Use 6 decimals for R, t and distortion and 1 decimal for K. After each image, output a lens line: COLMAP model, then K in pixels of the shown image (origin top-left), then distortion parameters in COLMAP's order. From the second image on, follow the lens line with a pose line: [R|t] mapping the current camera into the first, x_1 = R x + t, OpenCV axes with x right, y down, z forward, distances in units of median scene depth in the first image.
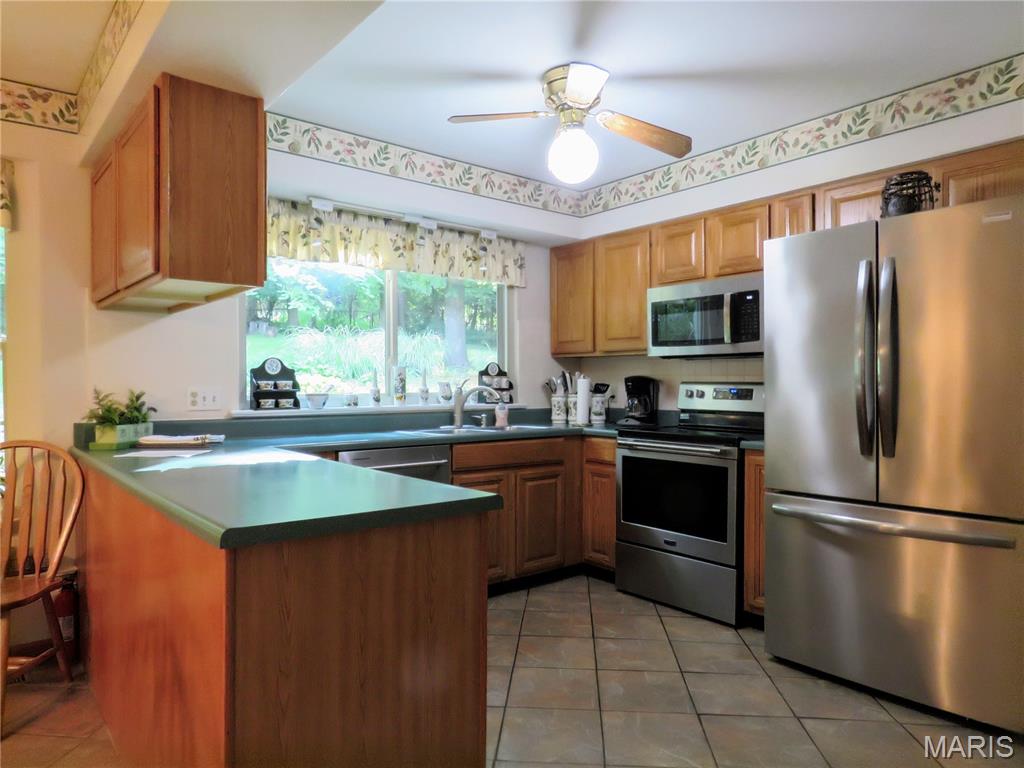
lens RADIAL K [[674.6, 0, 512.0], [0, 674.6, 384.0], [0, 0, 1]] dist [-0.007739, -0.003547]
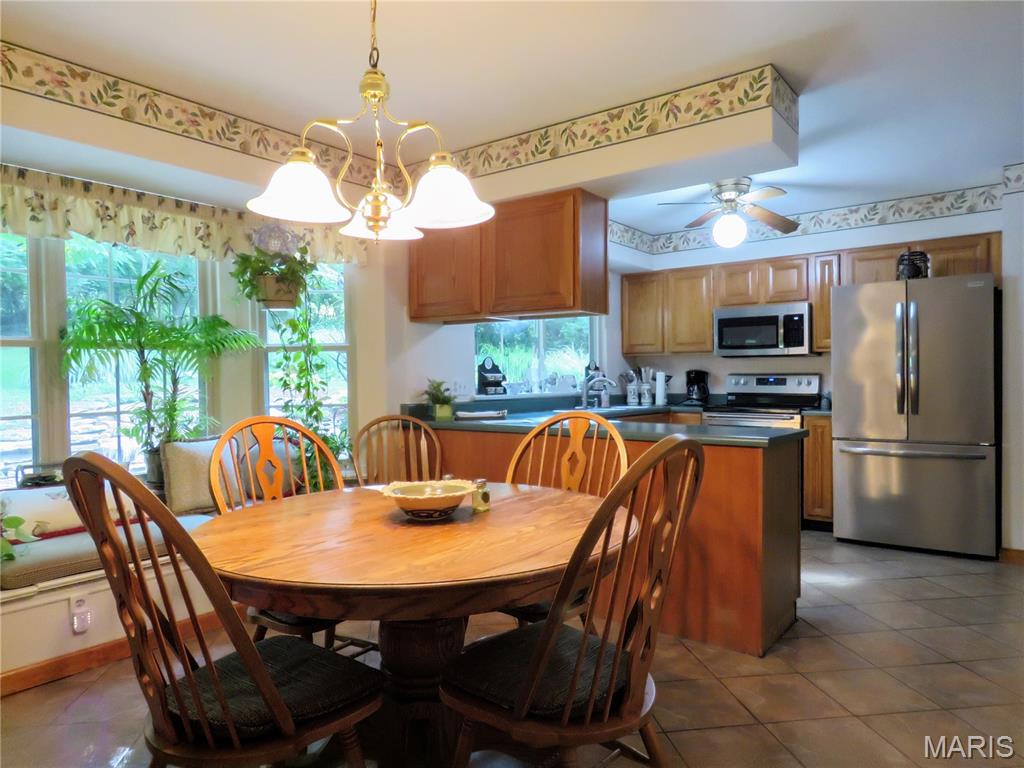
lens RADIAL K [[686.9, 0, 530.0], [0, 686.9, 382.6], [0, 0, 1]] dist [0.001907, -0.014949]
pose [[0.971236, -0.006277, 0.238036, -0.518333], [0.004071, 0.999944, 0.009758, -0.000188], [-0.238084, -0.008509, 0.971207, -0.316306]]
